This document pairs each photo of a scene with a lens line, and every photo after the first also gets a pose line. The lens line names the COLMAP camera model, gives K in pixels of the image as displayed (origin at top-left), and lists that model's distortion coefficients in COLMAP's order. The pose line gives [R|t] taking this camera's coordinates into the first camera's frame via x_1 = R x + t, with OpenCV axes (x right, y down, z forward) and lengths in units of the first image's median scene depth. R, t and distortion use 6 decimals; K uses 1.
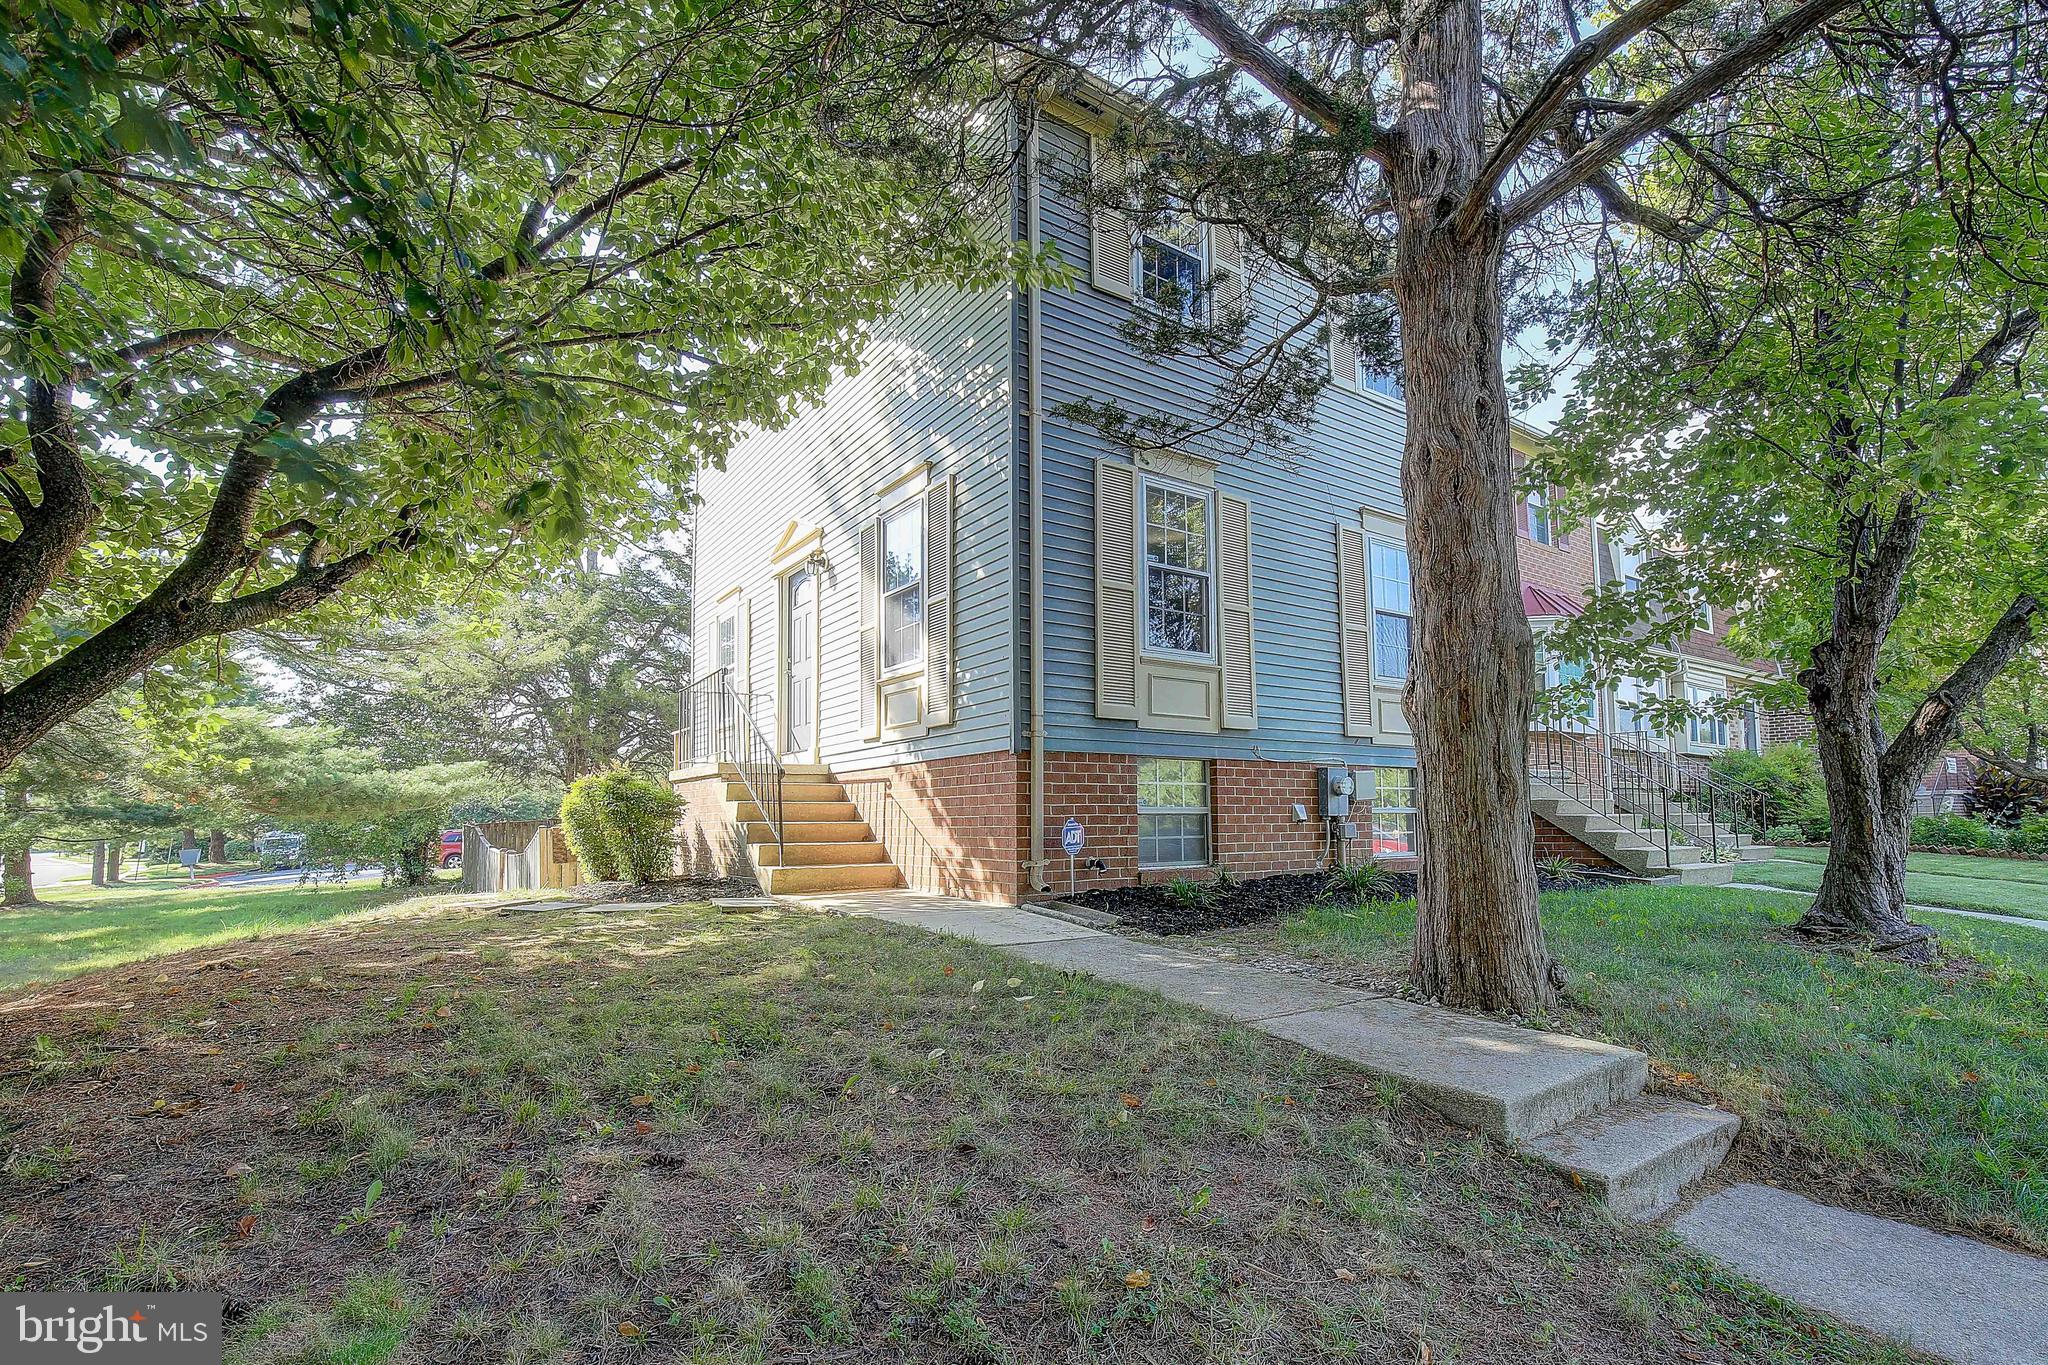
lens RADIAL K [[948.7, 0, 1030.9], [0, 948.7, 705.1], [0, 0, 1]] dist [-0.000569, 0.000123]
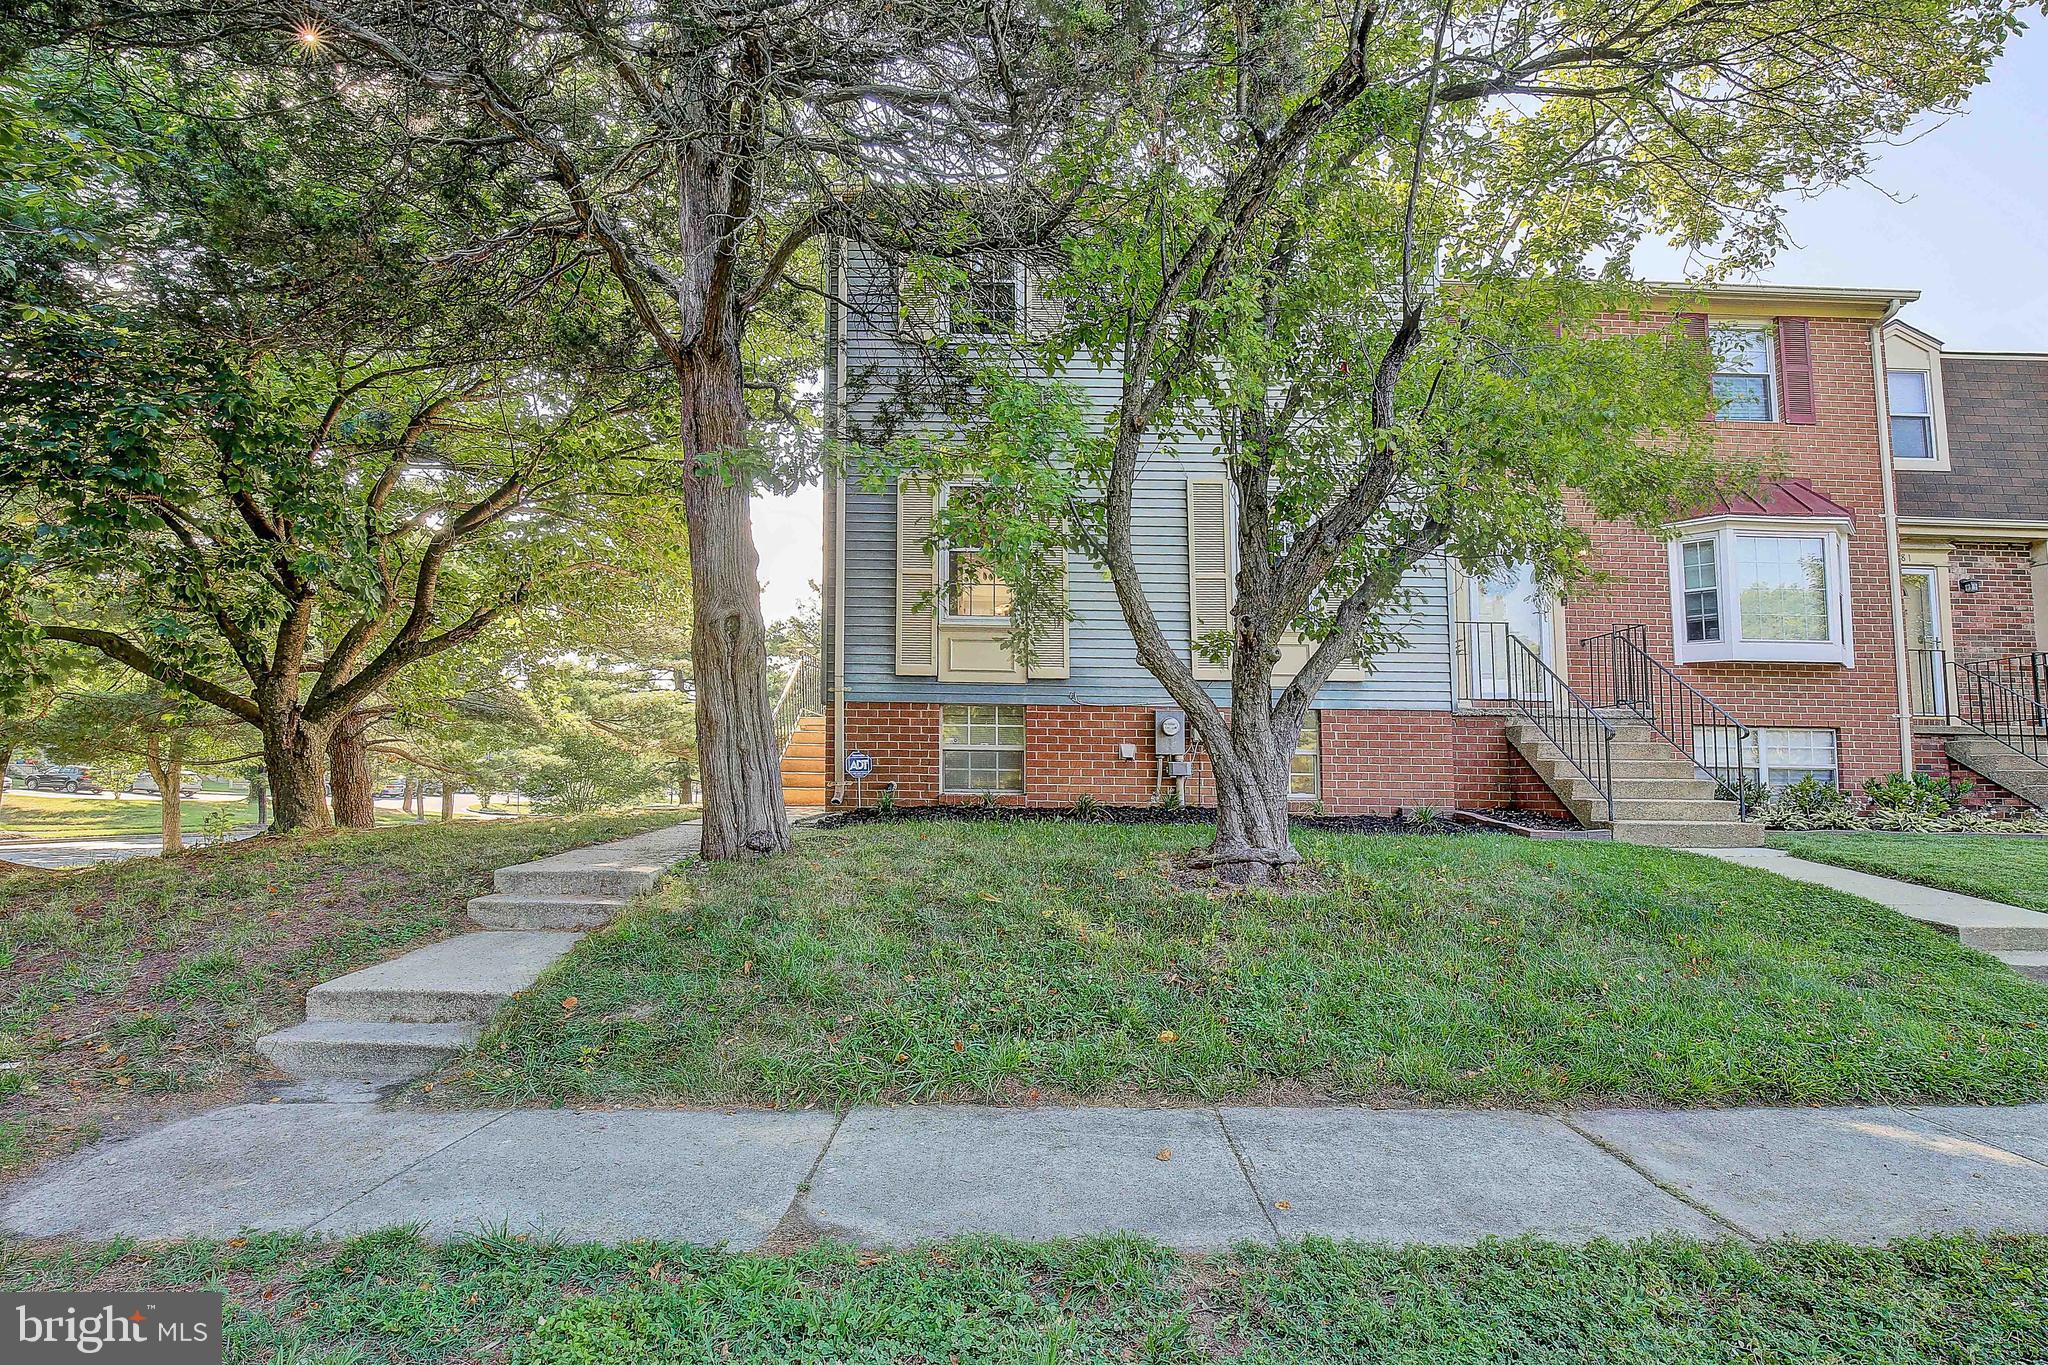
lens RADIAL K [[948.7, 0, 1030.9], [0, 948.7, 705.1], [0, 0, 1]] dist [-0.000569, 0.000123]
pose [[0.817618, -0.032868, -0.574822, 0.914762], [0.047811, 0.998797, 0.010895, 0.046007], [0.573772, -0.036390, 0.818206, 0.034289]]
